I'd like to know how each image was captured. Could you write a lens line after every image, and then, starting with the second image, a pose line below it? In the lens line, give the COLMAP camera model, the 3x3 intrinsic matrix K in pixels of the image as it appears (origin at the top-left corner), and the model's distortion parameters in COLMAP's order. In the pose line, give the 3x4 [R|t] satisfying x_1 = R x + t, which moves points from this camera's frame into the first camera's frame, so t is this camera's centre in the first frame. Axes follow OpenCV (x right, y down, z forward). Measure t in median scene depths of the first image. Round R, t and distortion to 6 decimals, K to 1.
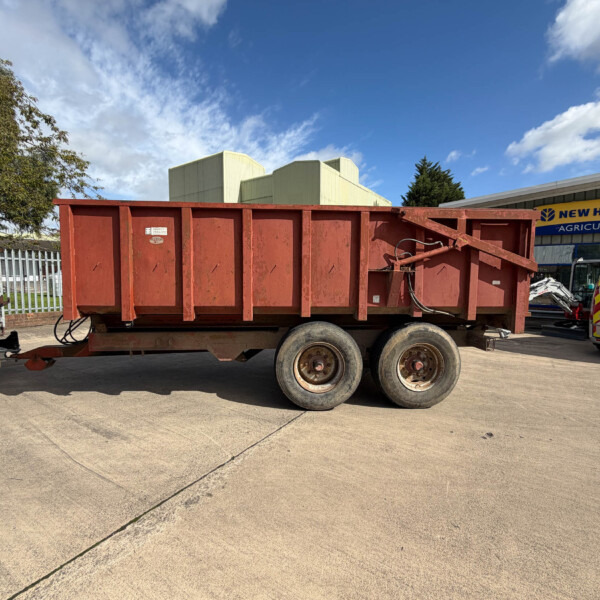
lens RADIAL K [[308.2, 0, 300.0], [0, 308.2, 300.0], [0, 0, 1]] dist [0.002320, 0.000707]
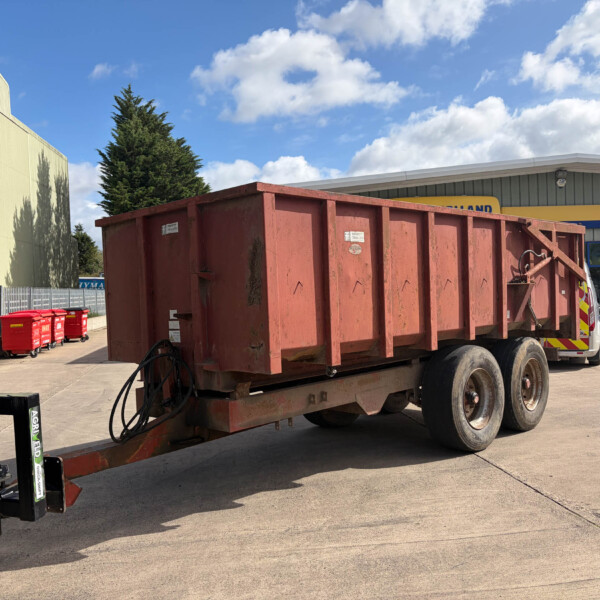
lens RADIAL K [[576.4, 0, 300.0], [0, 576.4, 300.0], [0, 0, 1]] dist [0.020589, -0.005621]
pose [[0.775695, -0.043607, 0.629600, -1.356507], [0.086576, 0.995531, -0.037714, -0.035139], [-0.625142, 0.083763, 0.776003, 0.049344]]
